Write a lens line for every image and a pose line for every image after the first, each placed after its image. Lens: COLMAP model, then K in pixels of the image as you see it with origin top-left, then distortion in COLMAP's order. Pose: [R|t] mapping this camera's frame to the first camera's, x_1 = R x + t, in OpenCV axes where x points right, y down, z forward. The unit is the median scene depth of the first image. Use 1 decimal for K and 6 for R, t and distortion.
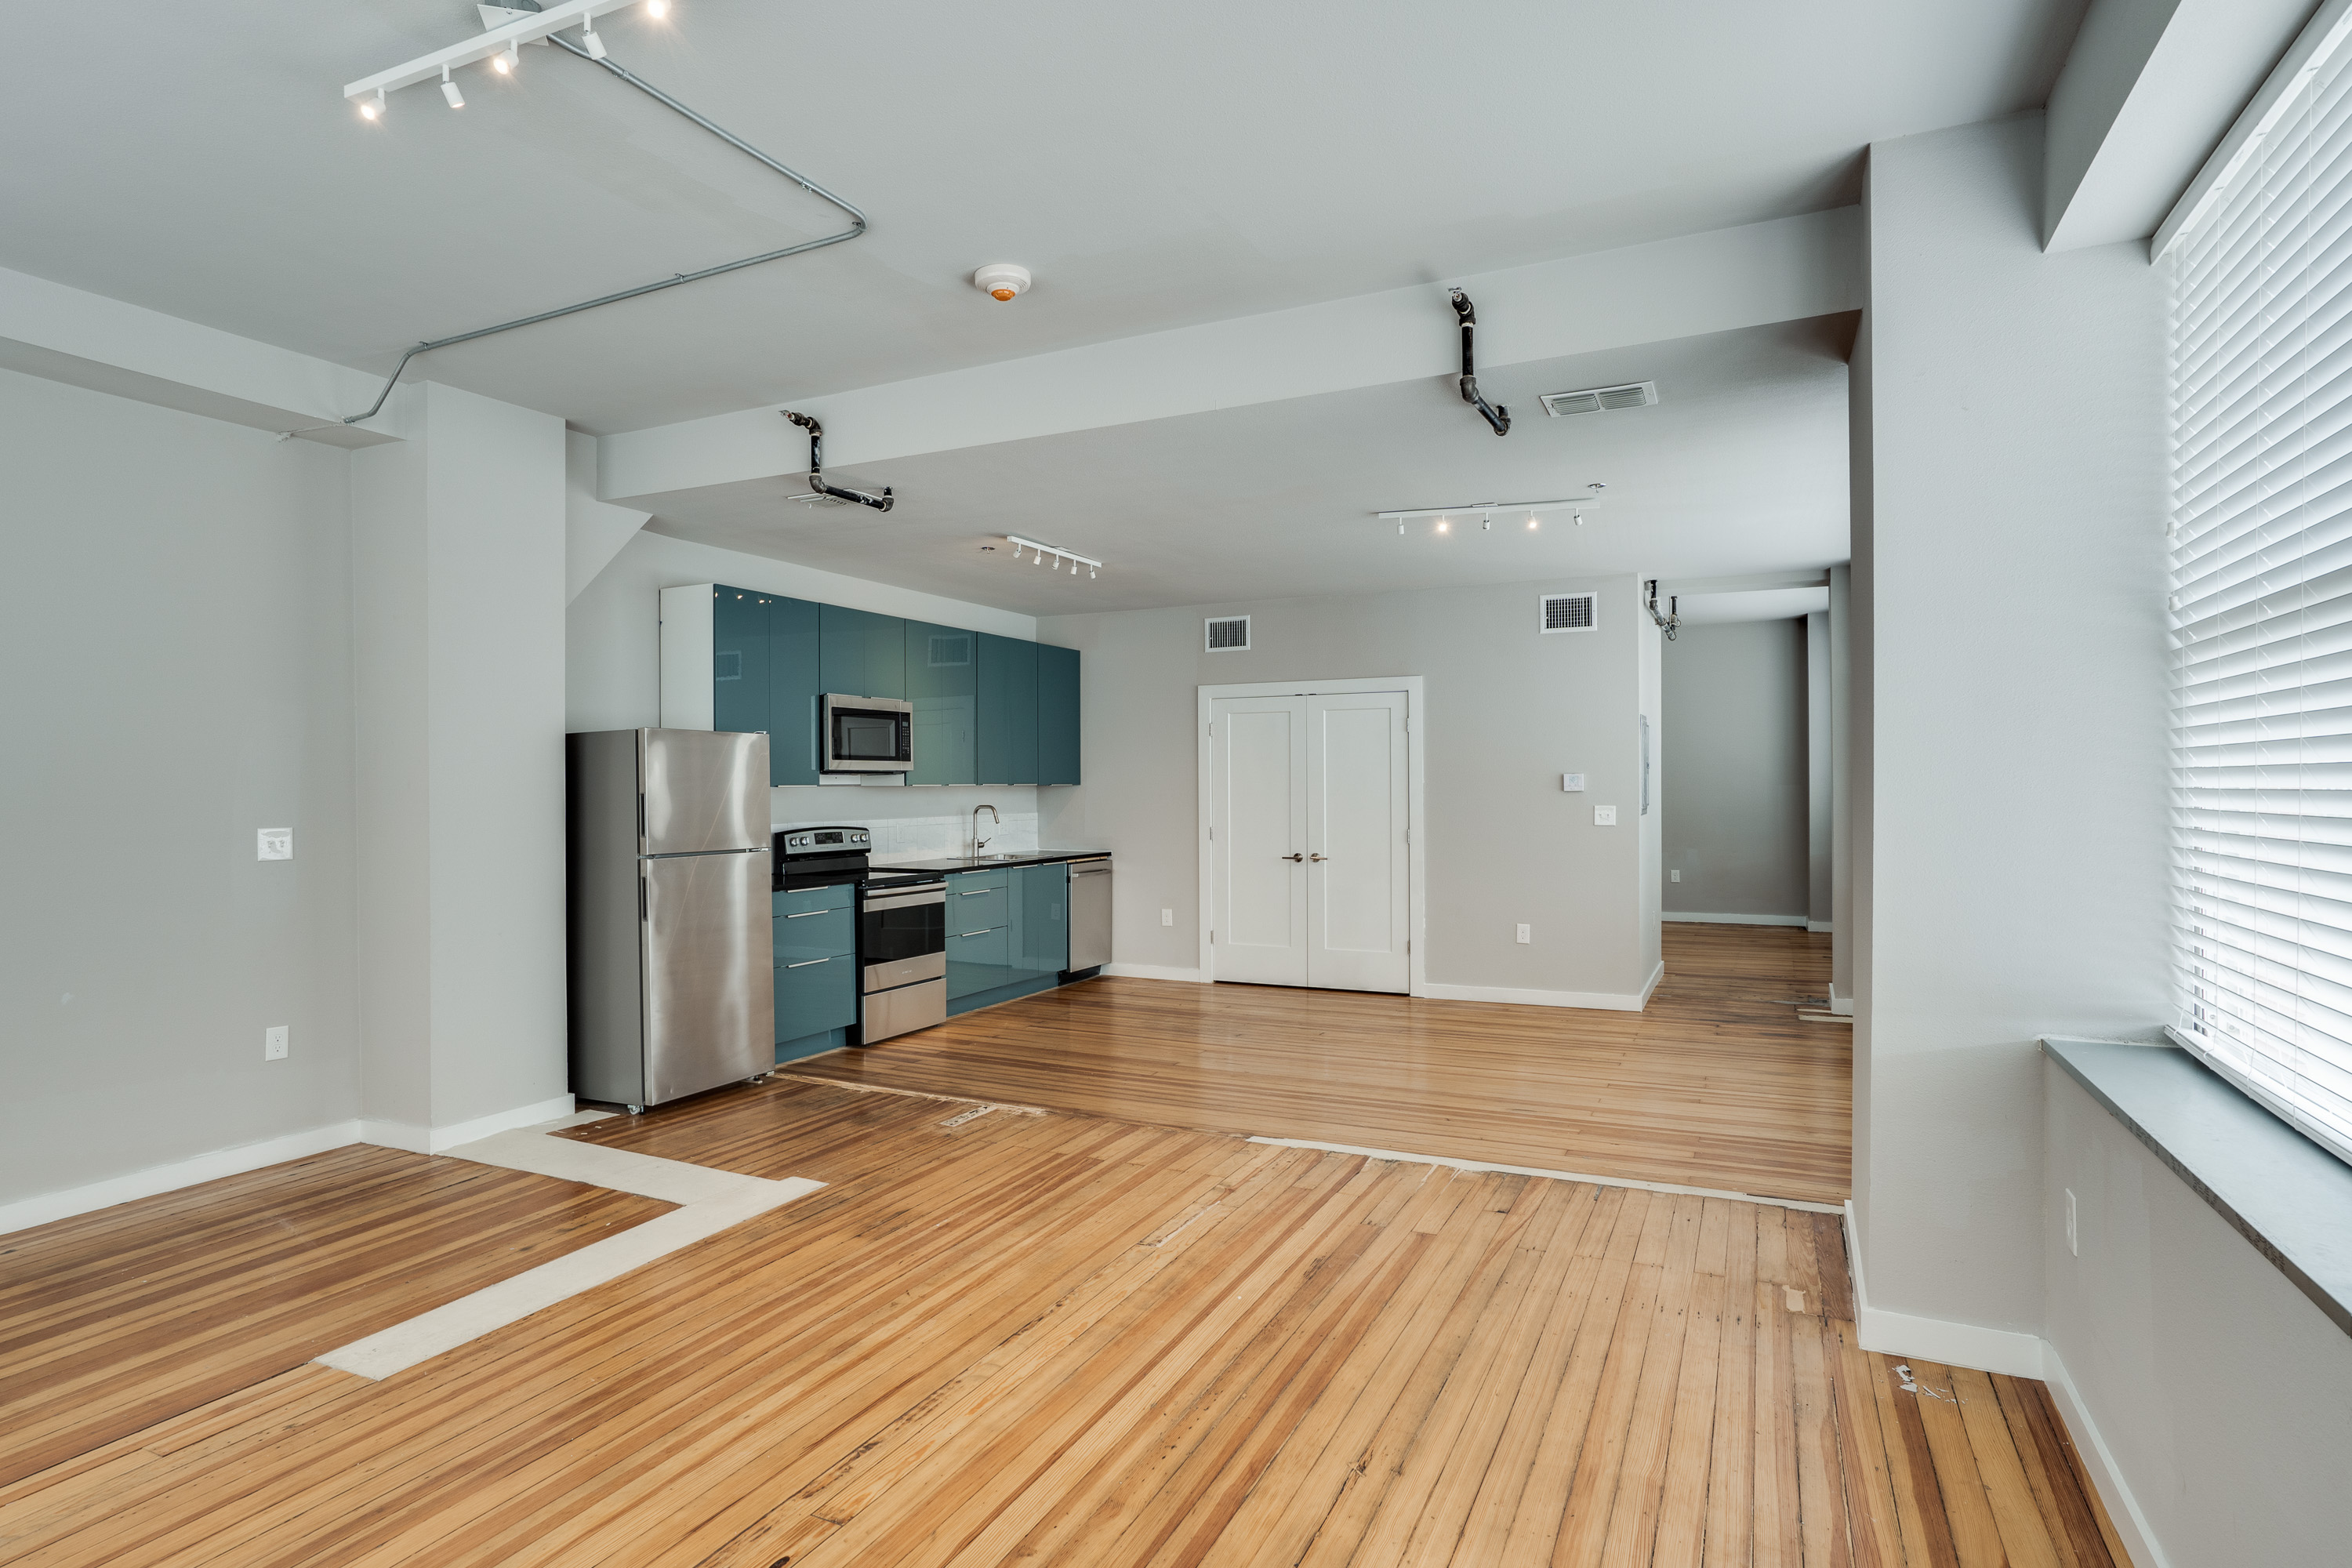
lens RADIAL K [[1258.0, 0, 1139.0], [0, 1258.0, 789.0], [0, 0, 1]] dist [-0.025134, 0.019649]
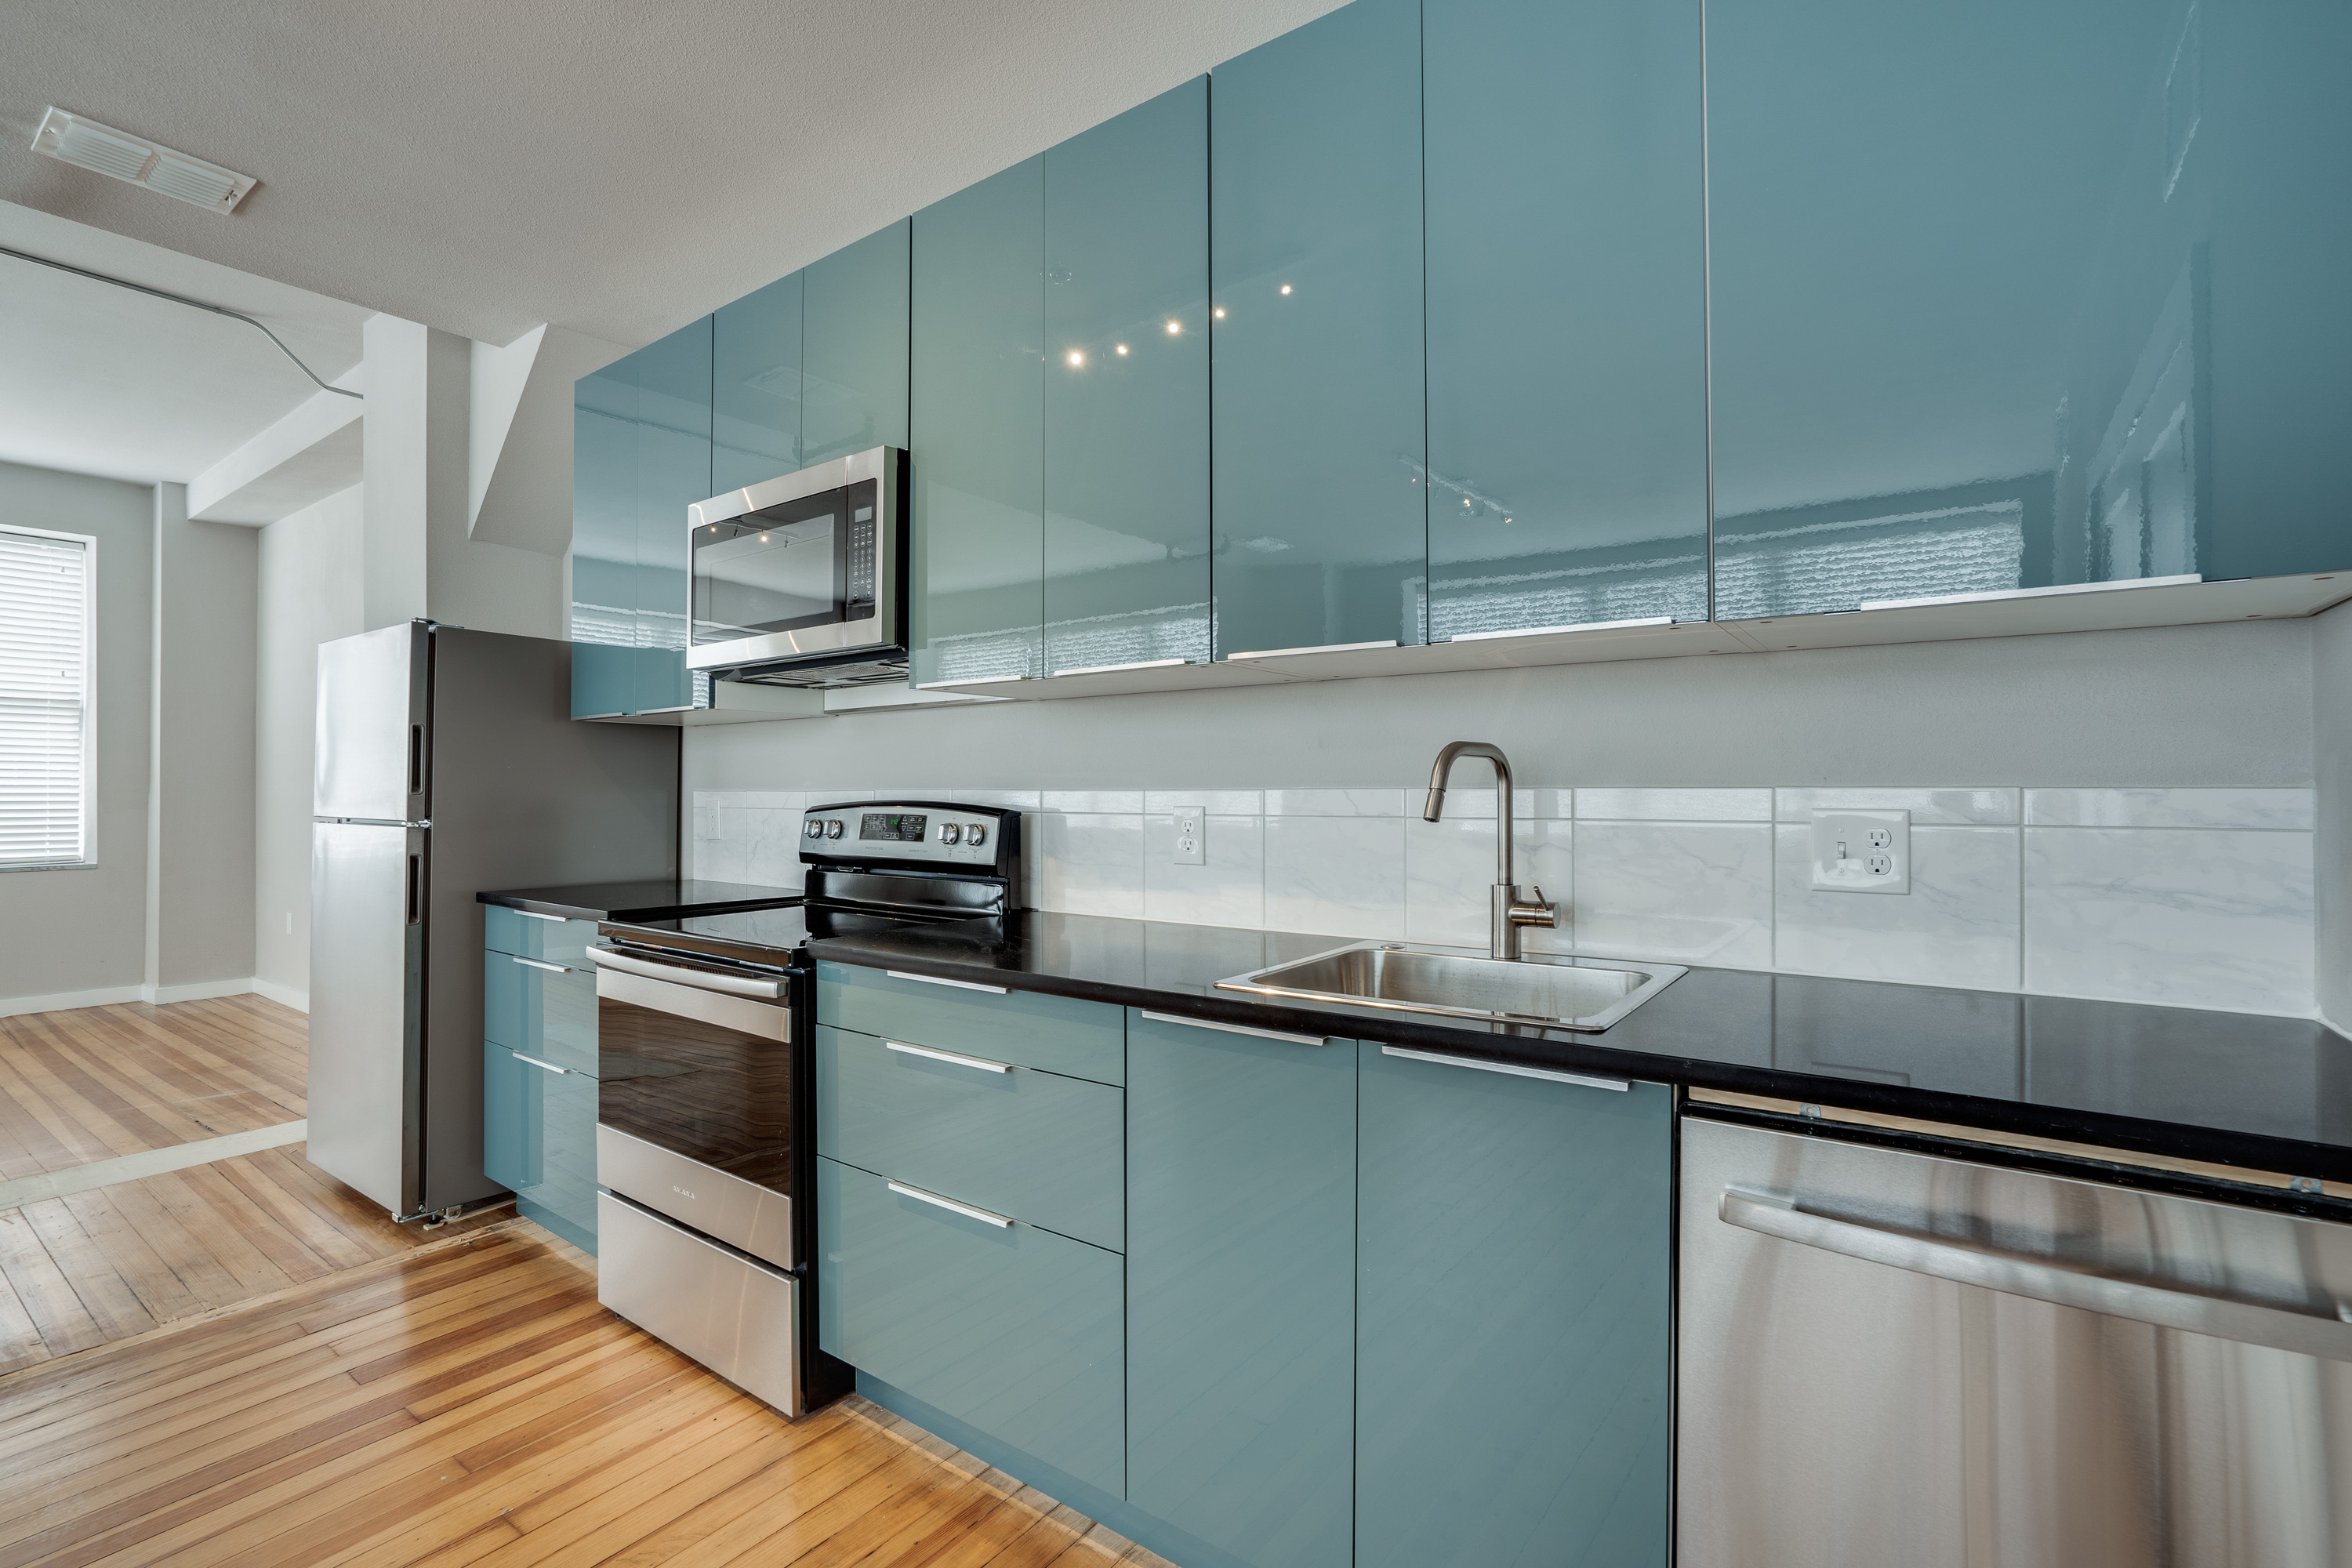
lens RADIAL K [[1080.6, 0, 1189.7], [0, 1080.6, 786.8], [0, 0, 1]] dist [-0.028260, 0.012071]
pose [[-0.162827, -0.003963, -0.986647, 0.148021], [-0.004564, 0.999984, -0.003263, 0.038174], [0.986644, 0.003972, -0.162843, 1.715575]]
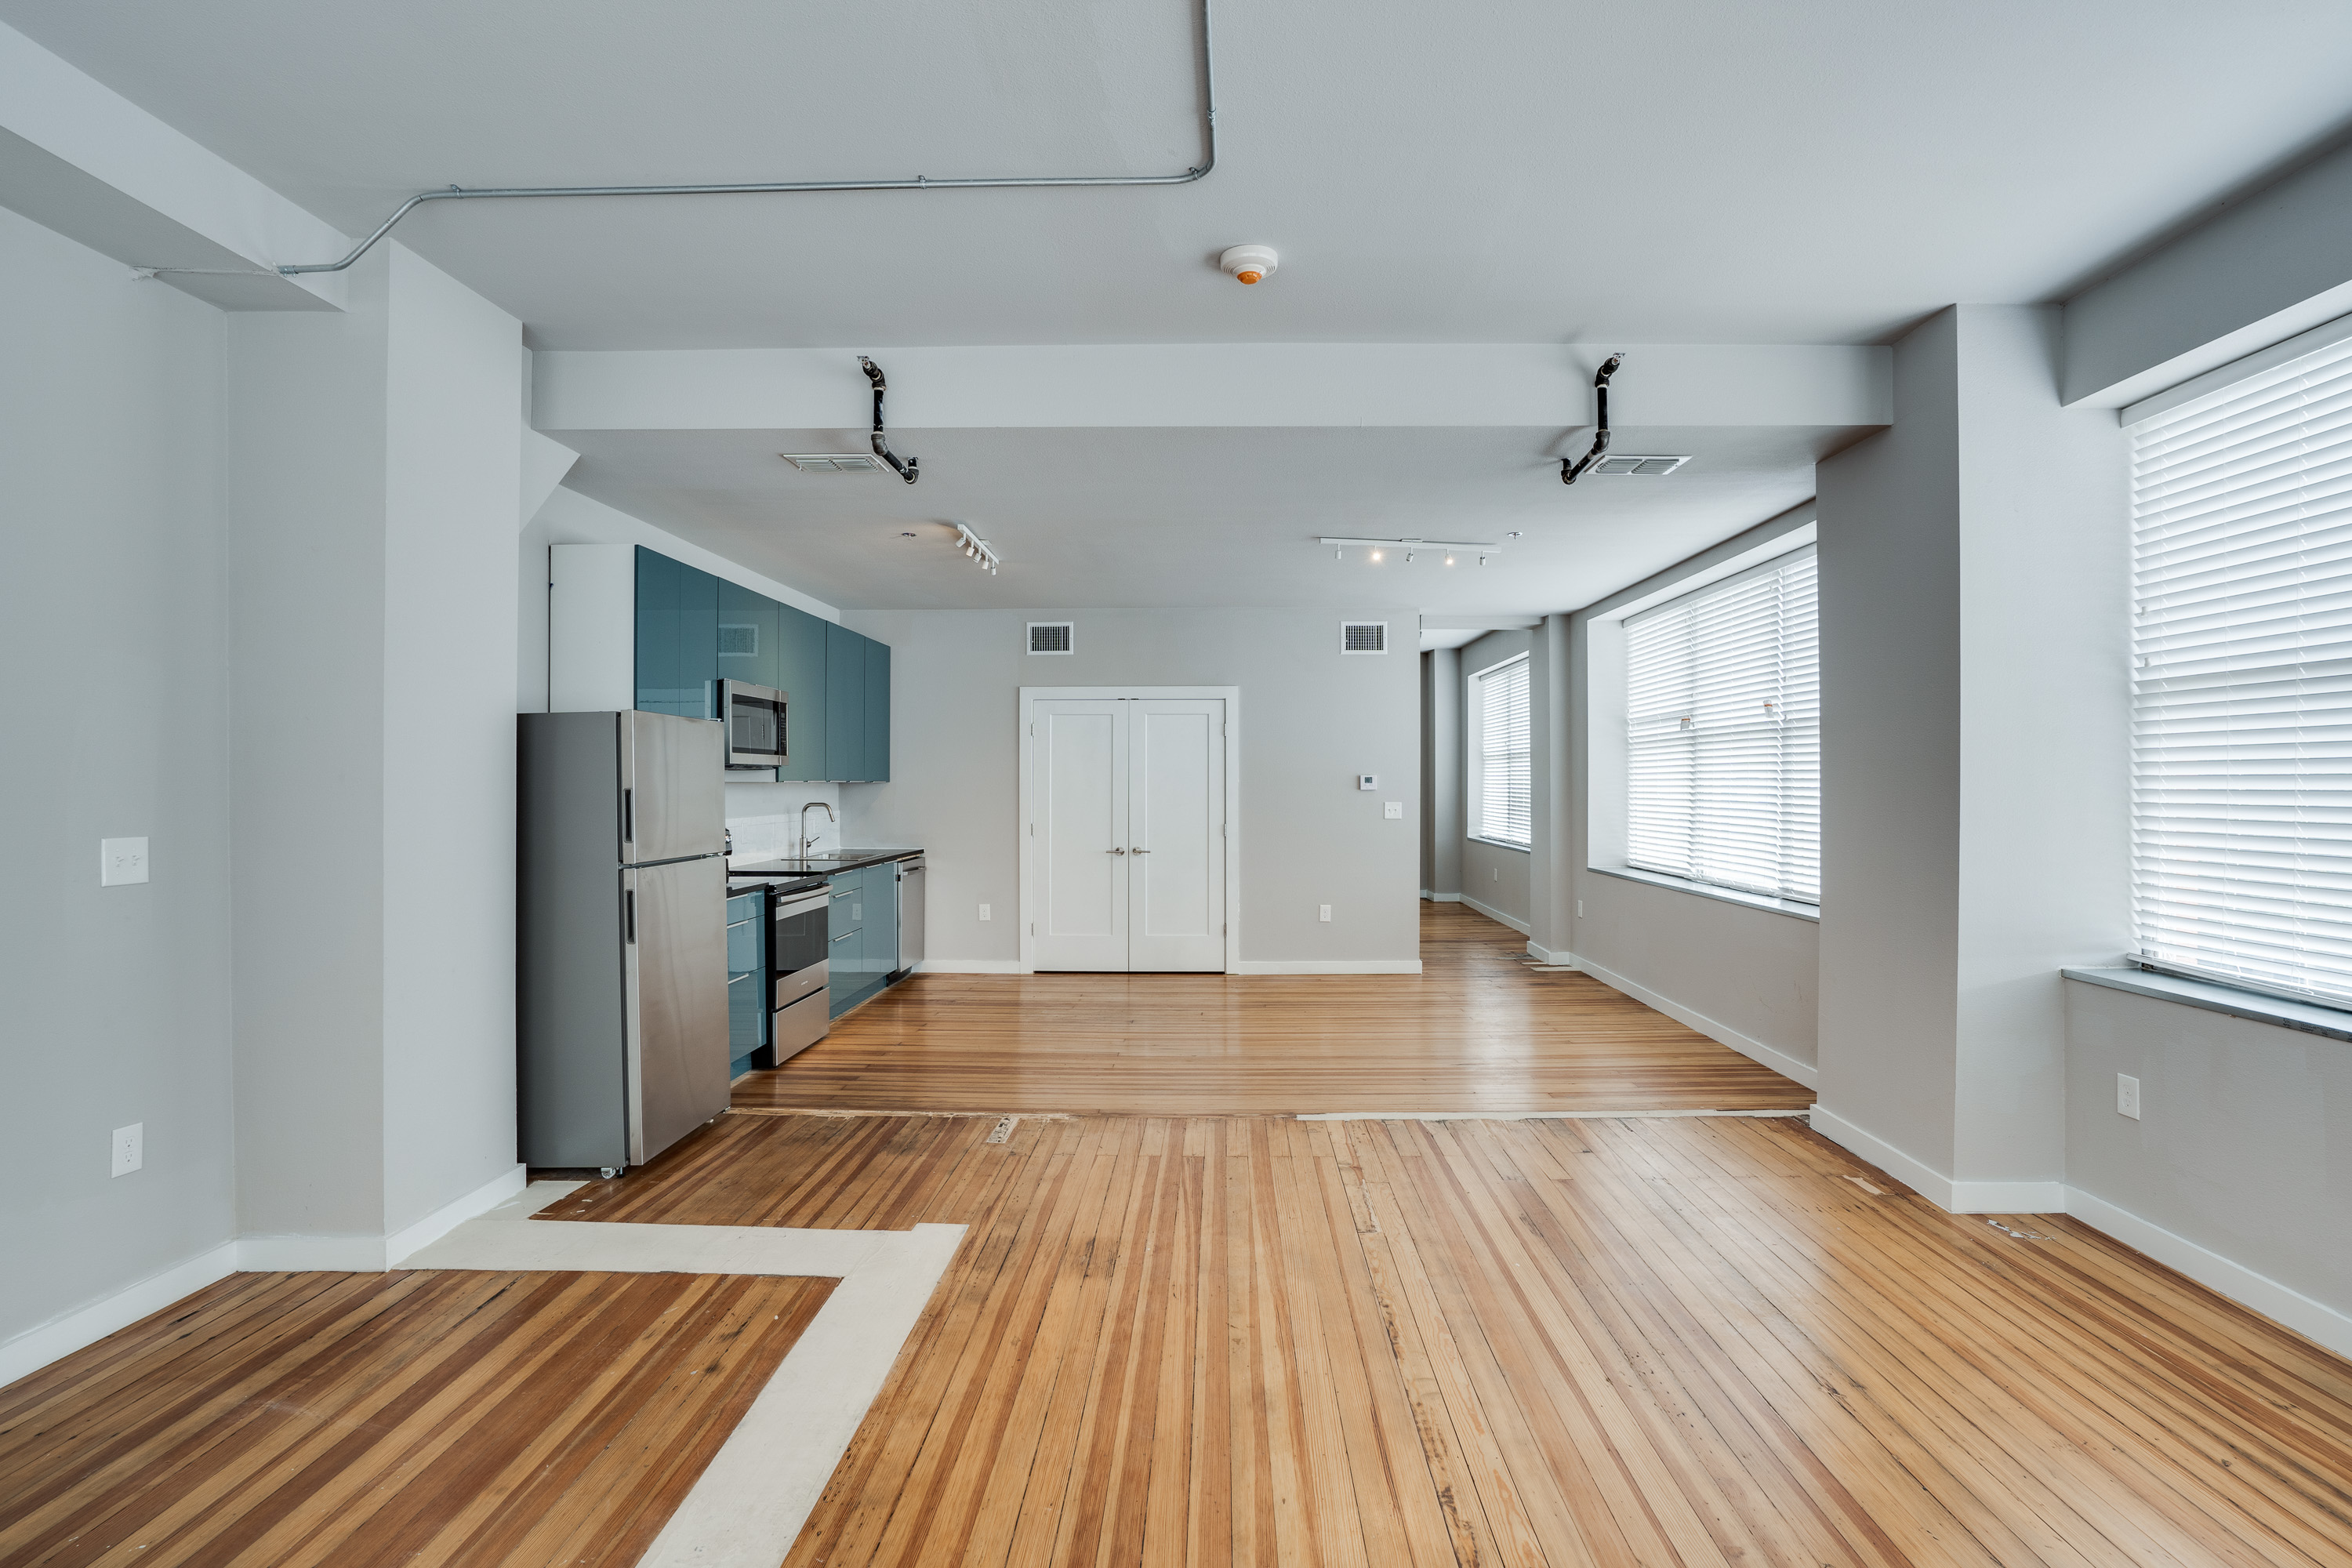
lens RADIAL K [[1128.7, 0, 1204.0], [0, 1128.7, 785.3], [0, 0, 1]] dist [-0.038128, 0.013266]
pose [[0.899018, 0.004664, 0.437887, -0.404525], [-0.003934, 0.999989, -0.002574, 0.001243], [-0.437894, 0.000591, 0.899027, 0.183828]]
